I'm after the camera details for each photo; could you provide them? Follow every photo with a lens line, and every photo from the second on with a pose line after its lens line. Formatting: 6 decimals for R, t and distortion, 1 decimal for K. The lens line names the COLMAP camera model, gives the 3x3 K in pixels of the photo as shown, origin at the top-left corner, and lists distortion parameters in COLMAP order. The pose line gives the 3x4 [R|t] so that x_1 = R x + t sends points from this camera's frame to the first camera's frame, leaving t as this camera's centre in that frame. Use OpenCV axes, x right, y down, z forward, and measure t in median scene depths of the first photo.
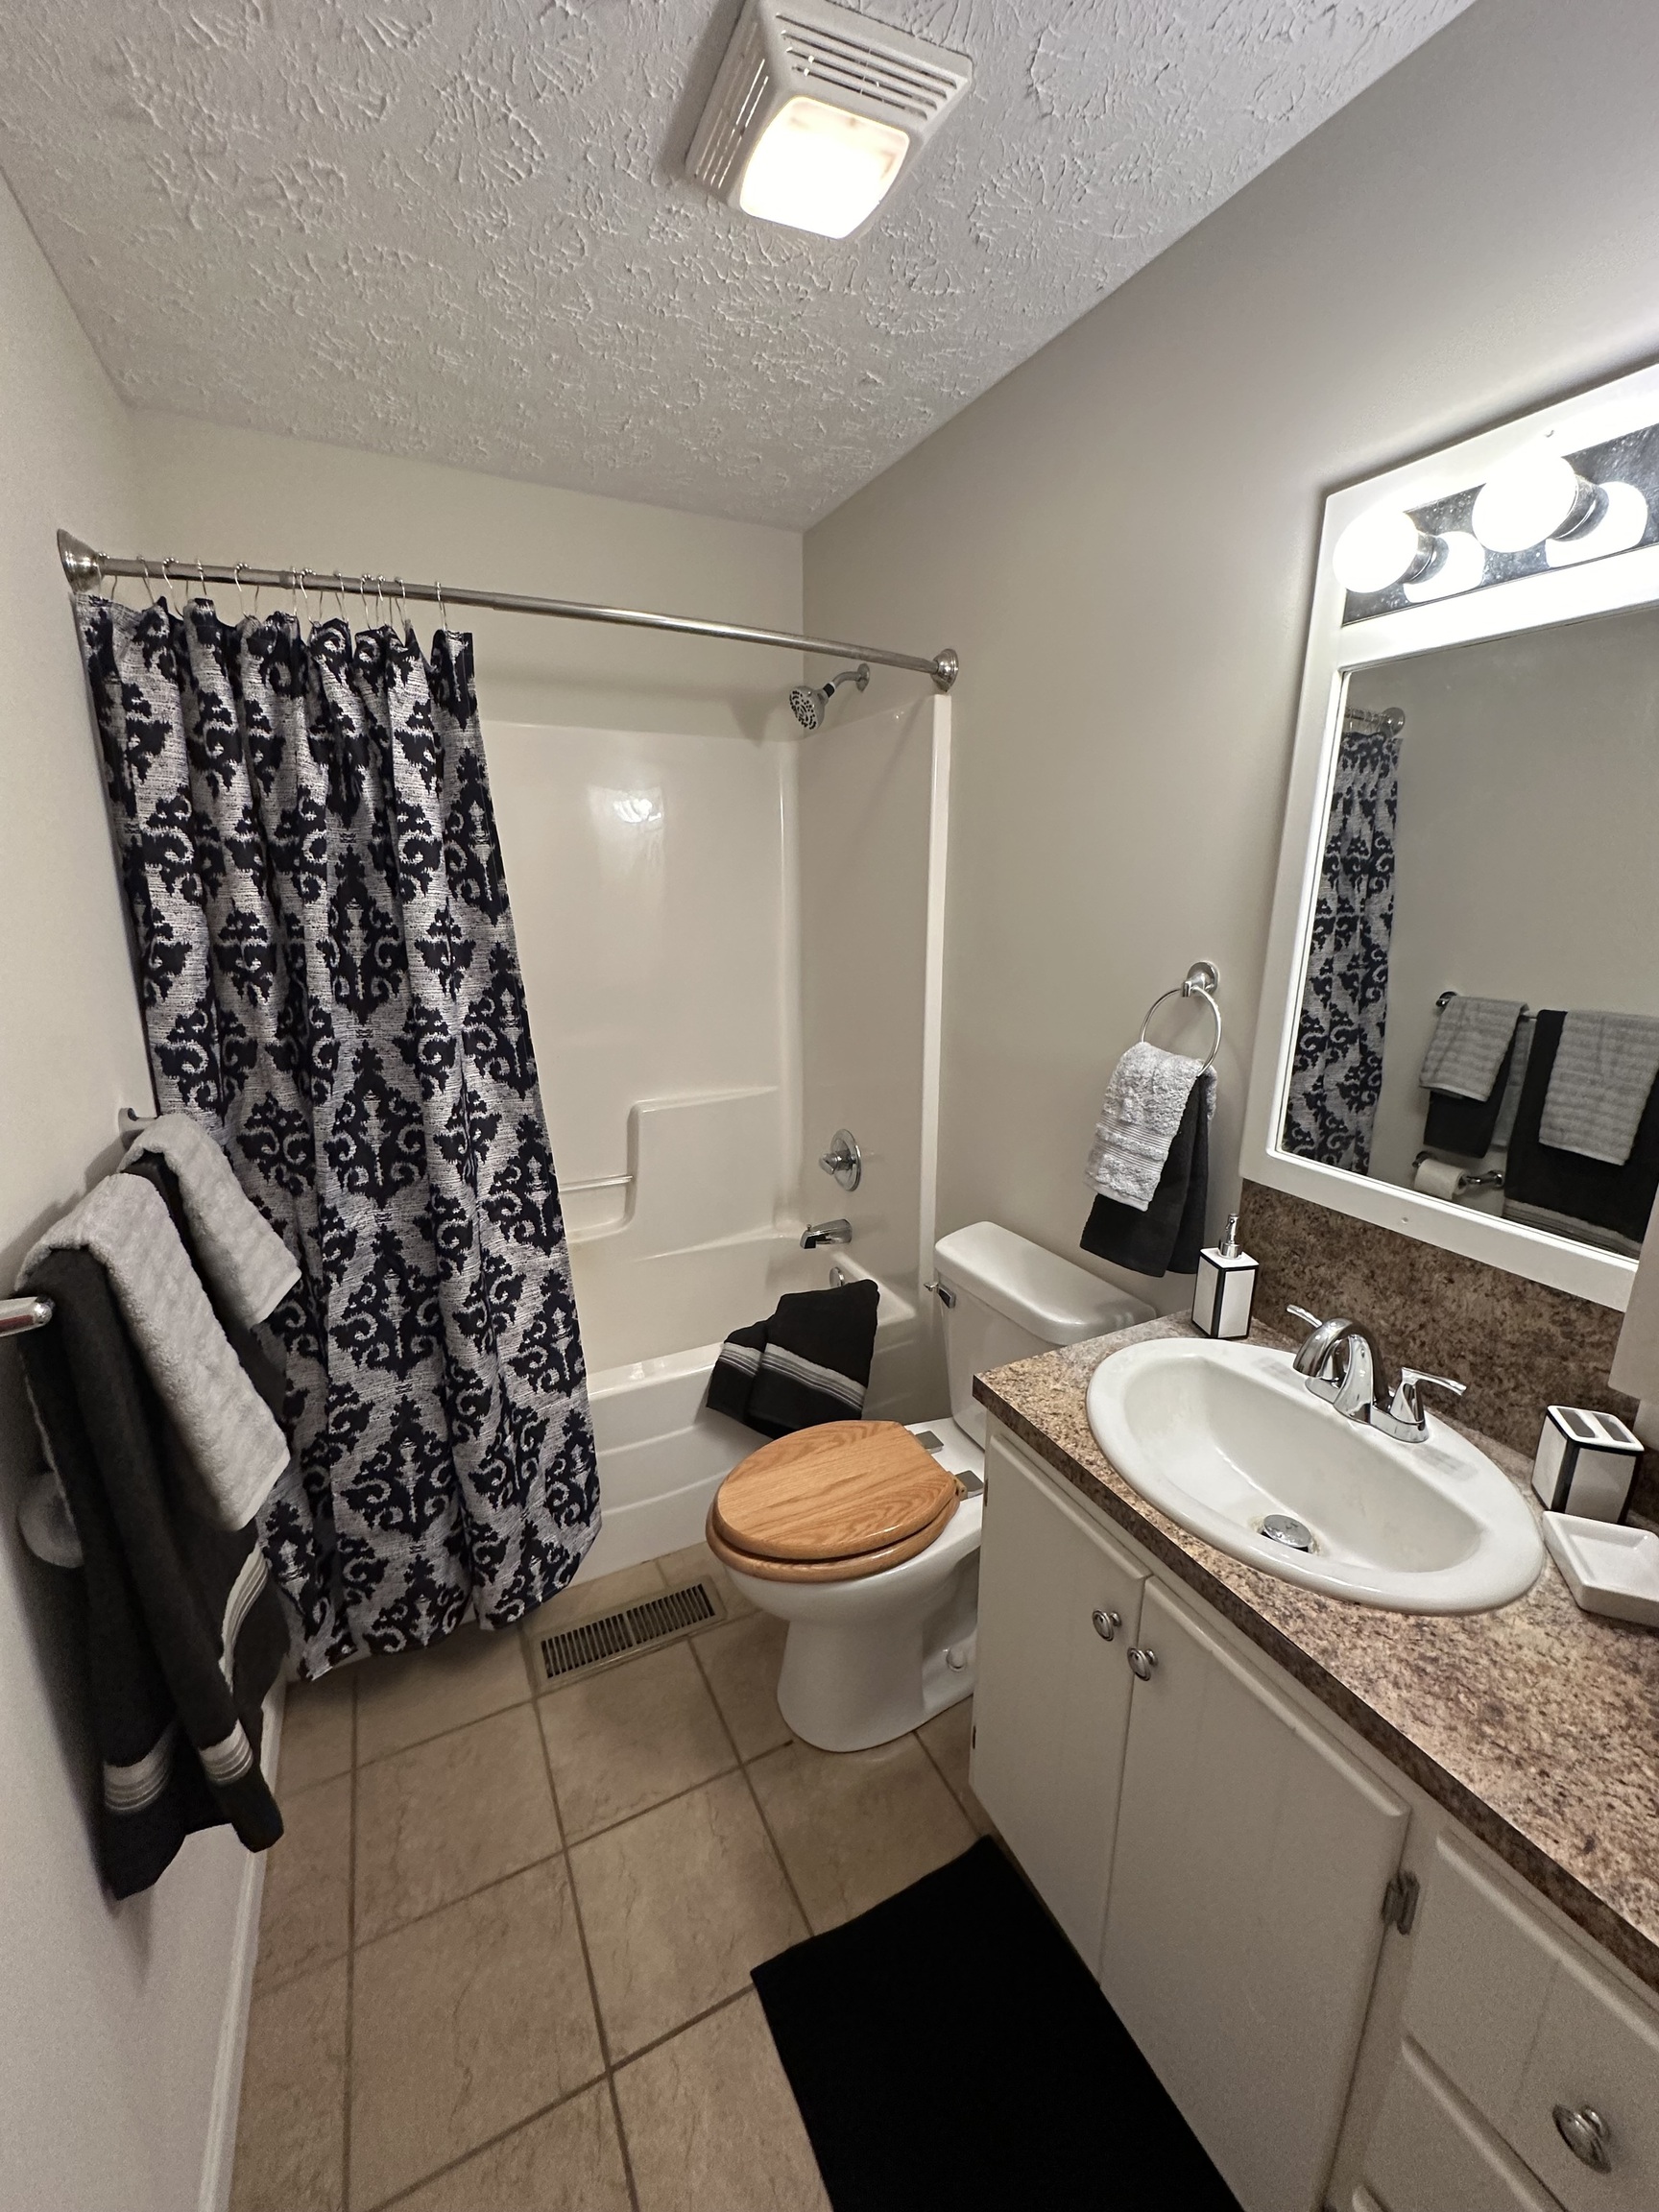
lens RADIAL K [[879.5, 0, 824.7], [0, 879.5, 1107.1], [0, 0, 1]] dist [-0.002347, 0.000583]
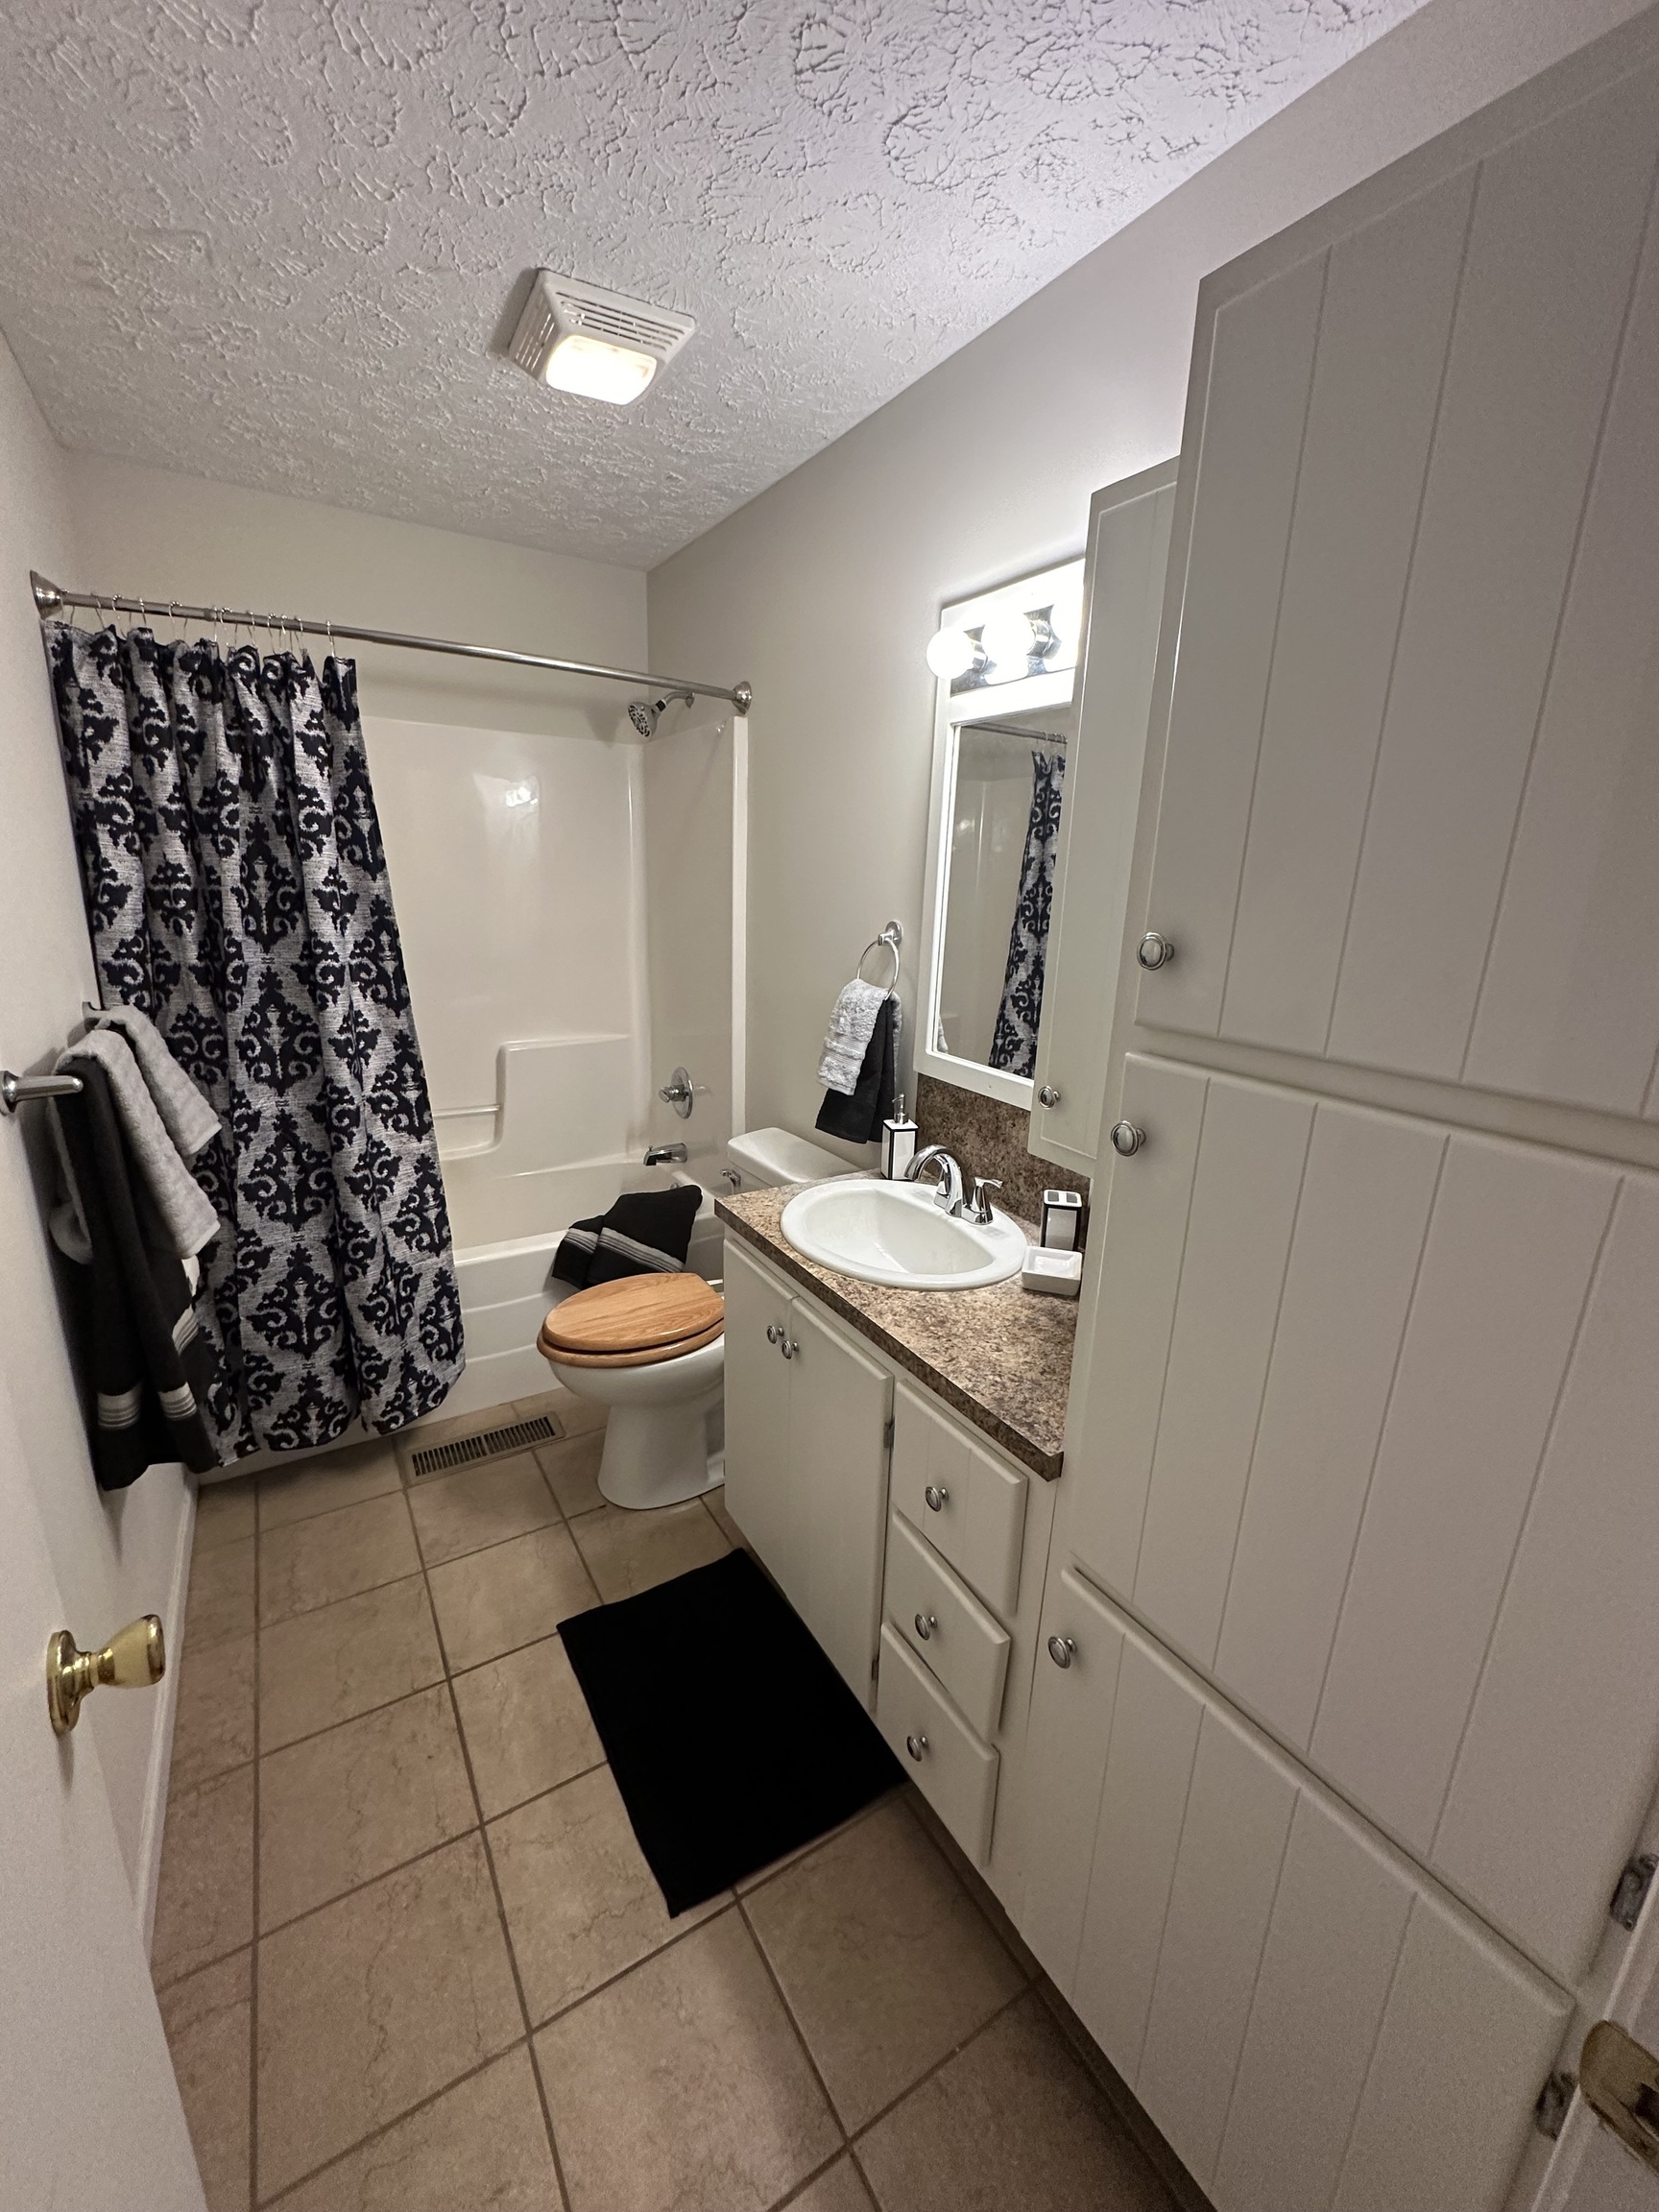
lens RADIAL K [[879.5, 0, 825.9], [0, 879.5, 1104.7], [0, 0, 1]] dist [-0.002347, 0.000583]
pose [[0.995144, 0.006622, 0.098204, 0.182347], [-0.007153, 0.999962, 0.005054, 0.123404], [-0.098167, -0.005732, 0.995153, -0.399456]]
